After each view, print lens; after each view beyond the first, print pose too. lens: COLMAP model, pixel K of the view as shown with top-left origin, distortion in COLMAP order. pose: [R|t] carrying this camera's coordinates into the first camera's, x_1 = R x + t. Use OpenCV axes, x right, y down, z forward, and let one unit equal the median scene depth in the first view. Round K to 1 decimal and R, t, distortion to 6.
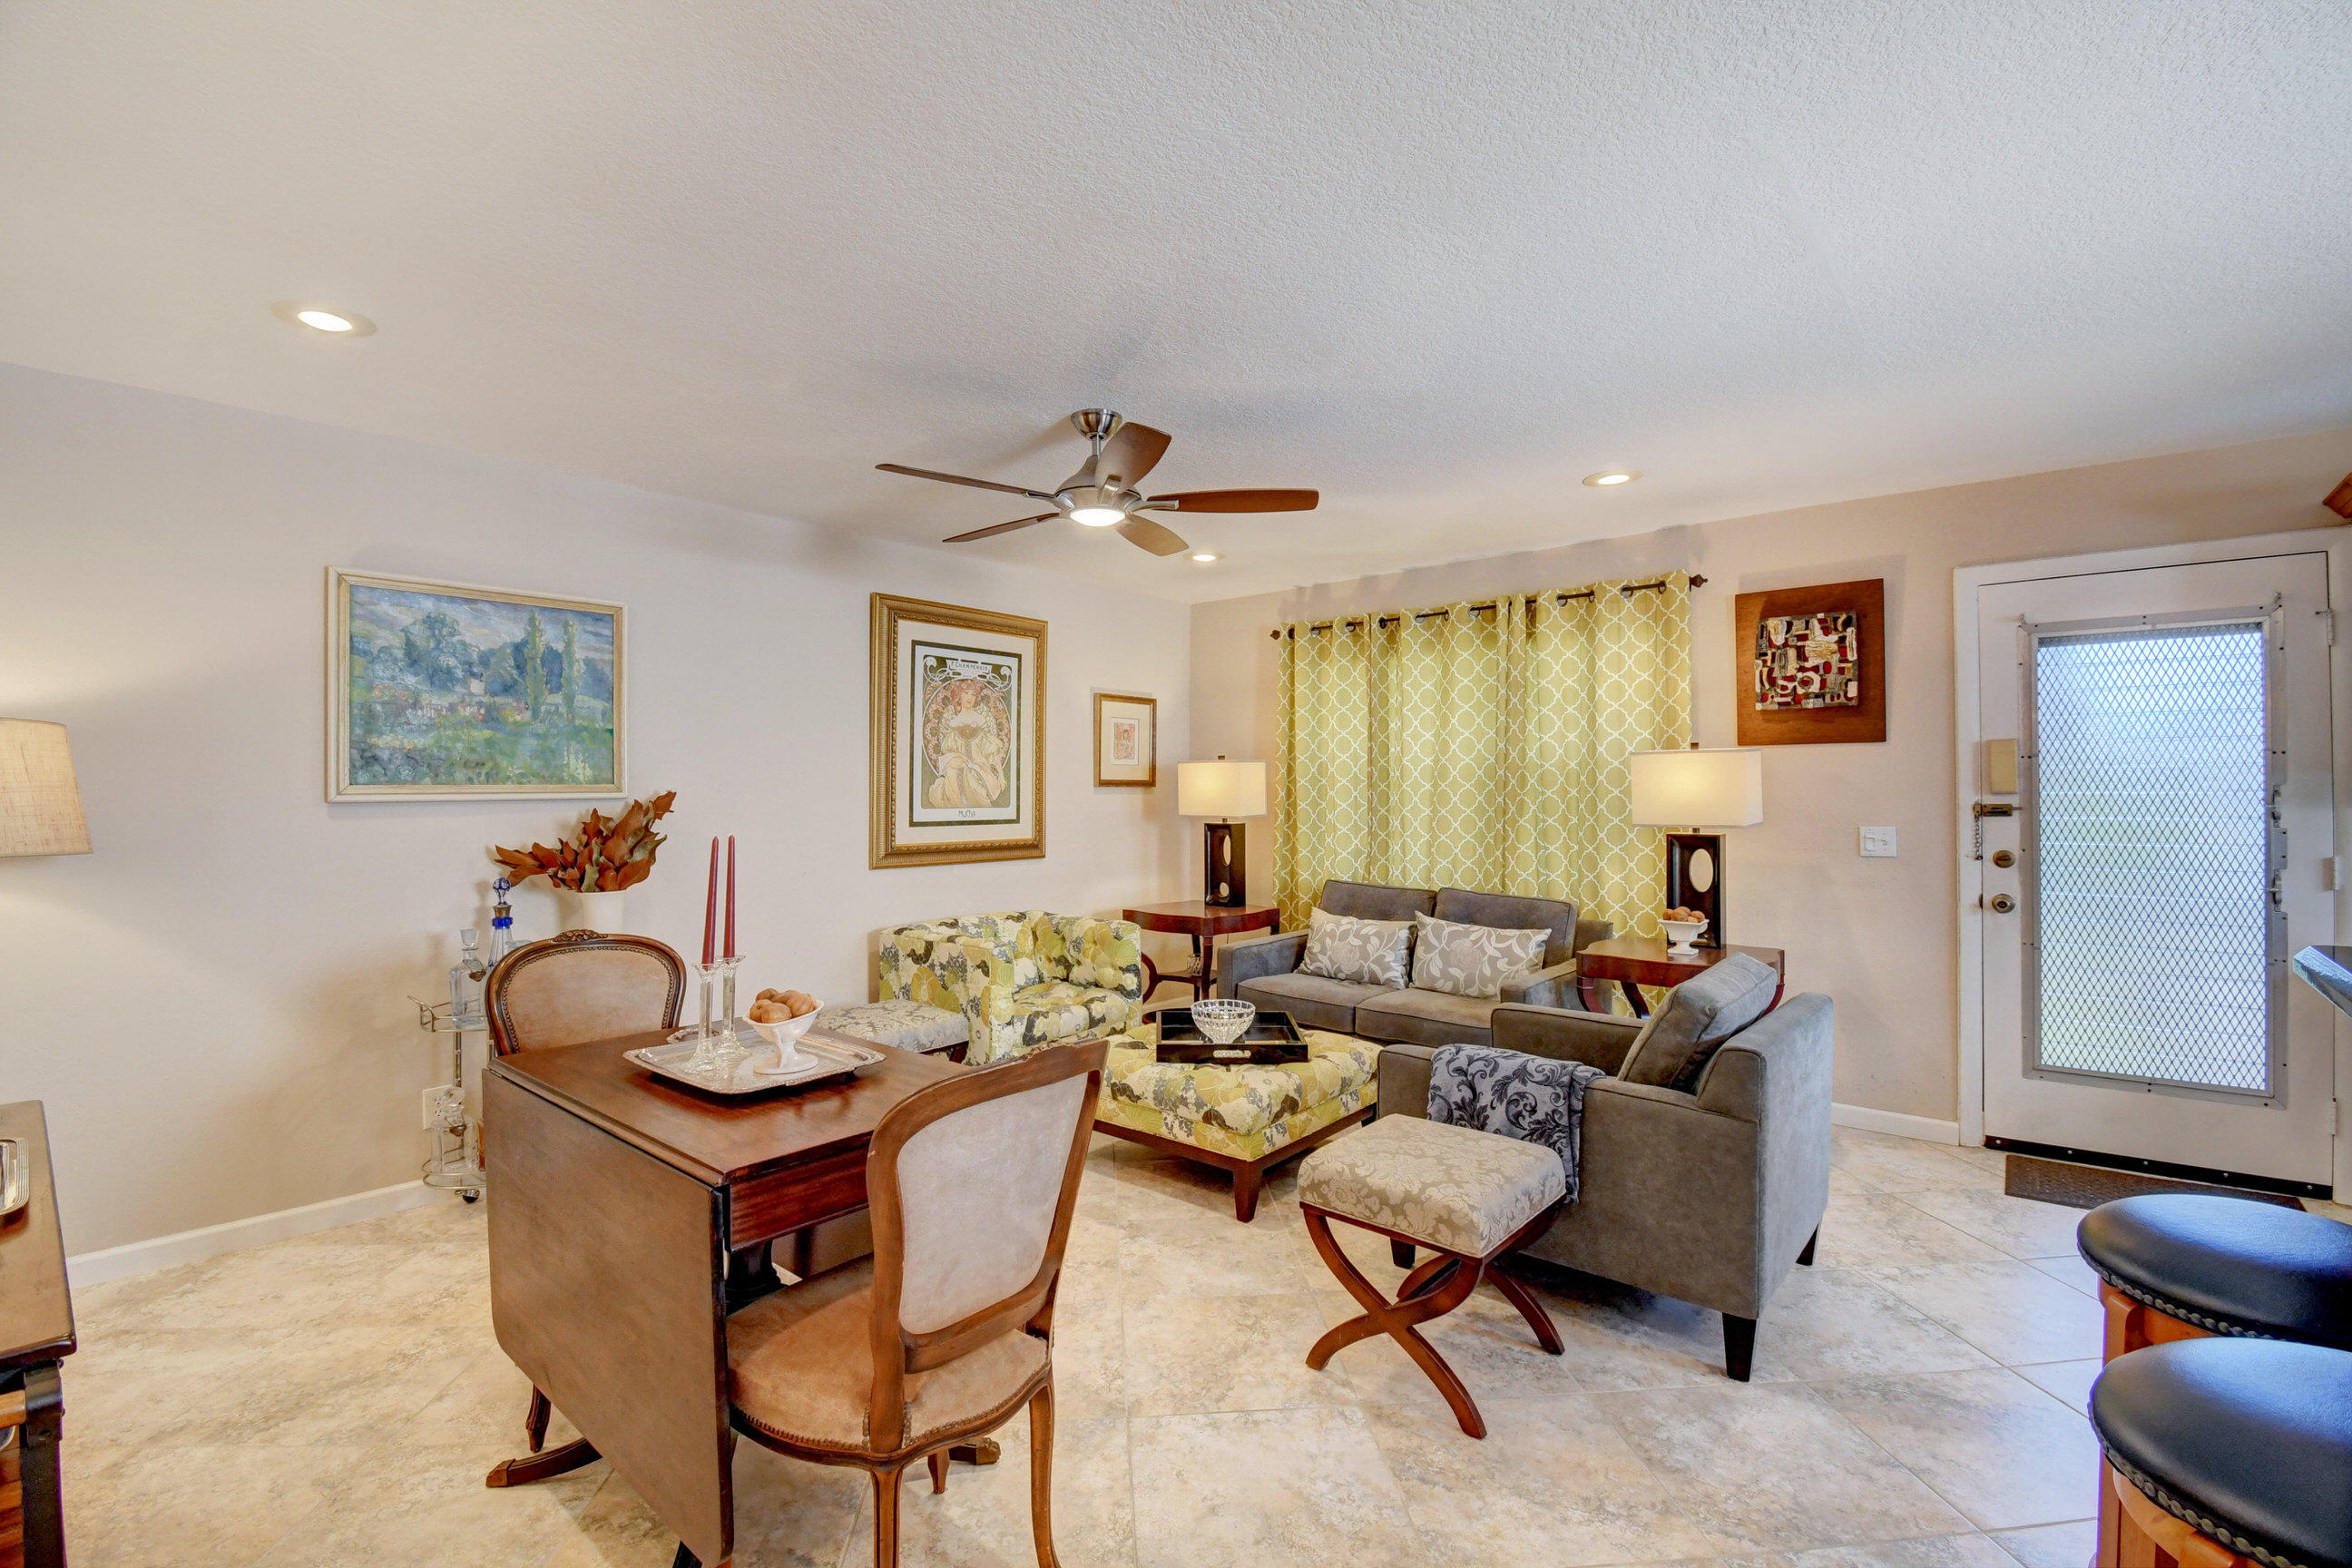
lens RADIAL K [[1050.3, 0, 1165.7], [0, 1050.3, 784.4], [0, 0, 1]] dist [0.003848, -0.015945]
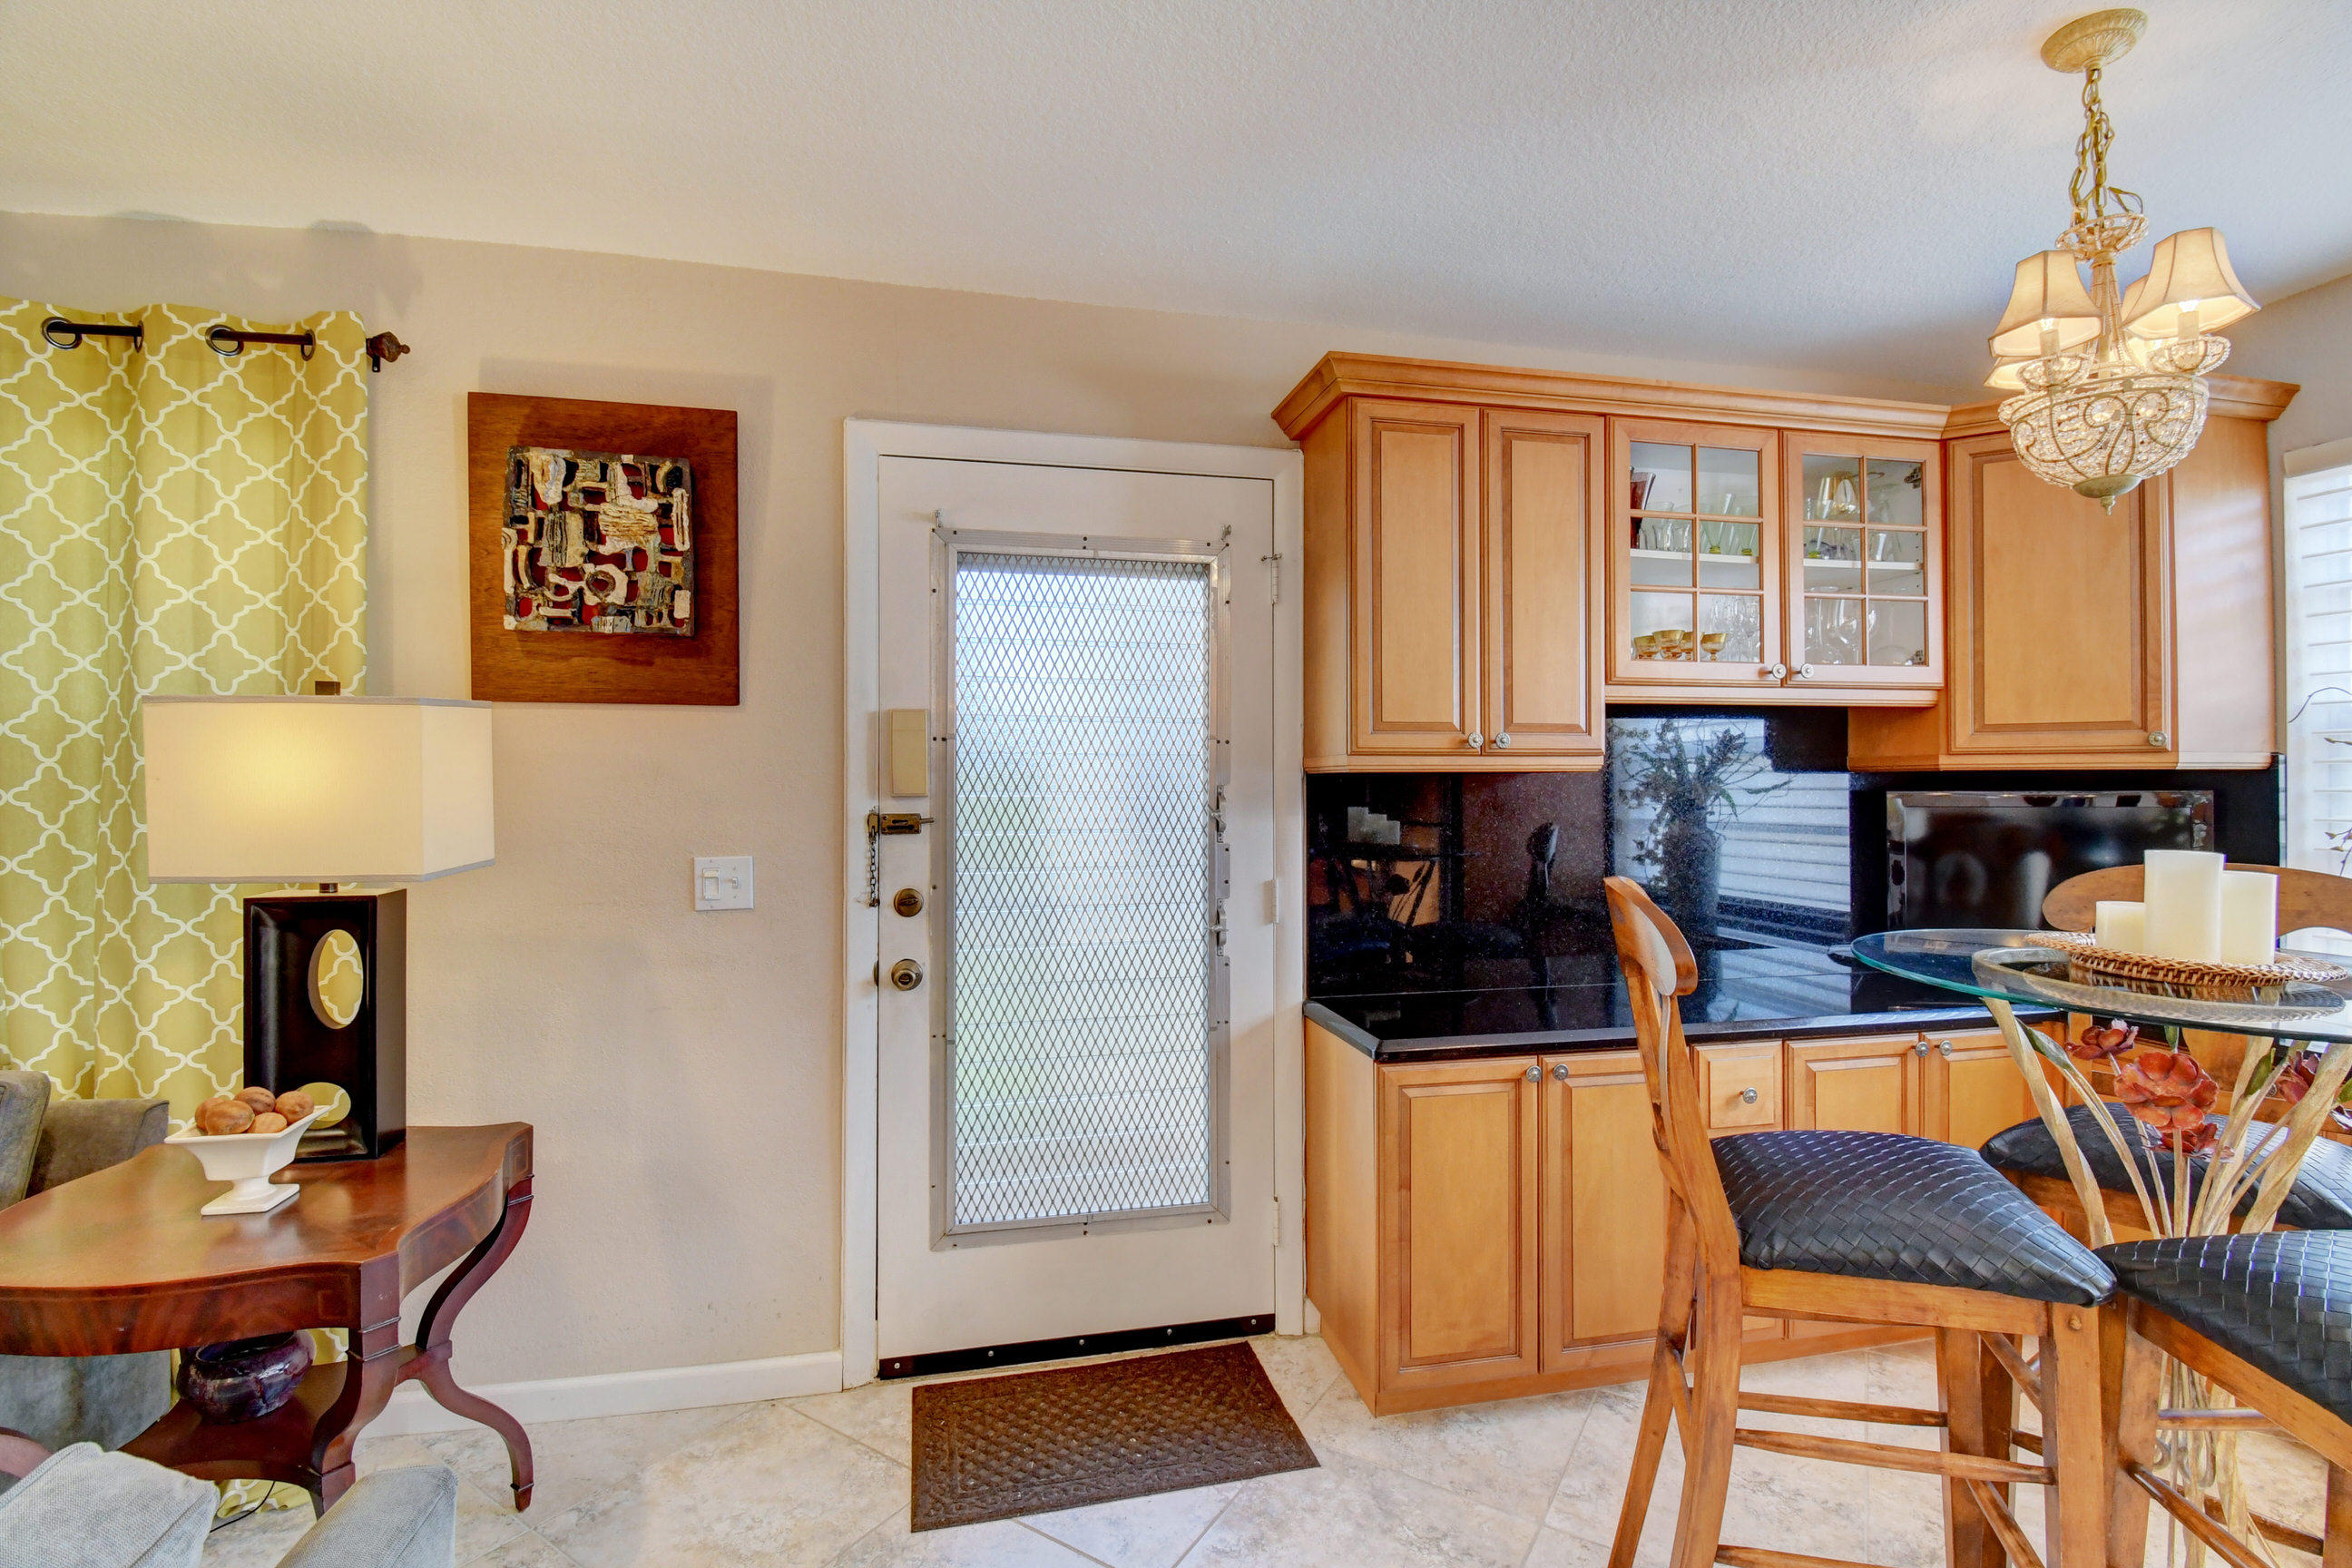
lens RADIAL K [[1050.3, 0, 1185.6], [0, 1050.3, 766.8], [0, 0, 1]] dist [0.003848, -0.015945]
pose [[0.588431, 0.008215, 0.808505, 0.361414], [-0.011534, 0.999932, -0.001765, -0.008959], [-0.808465, -0.008287, 0.588486, 0.459889]]
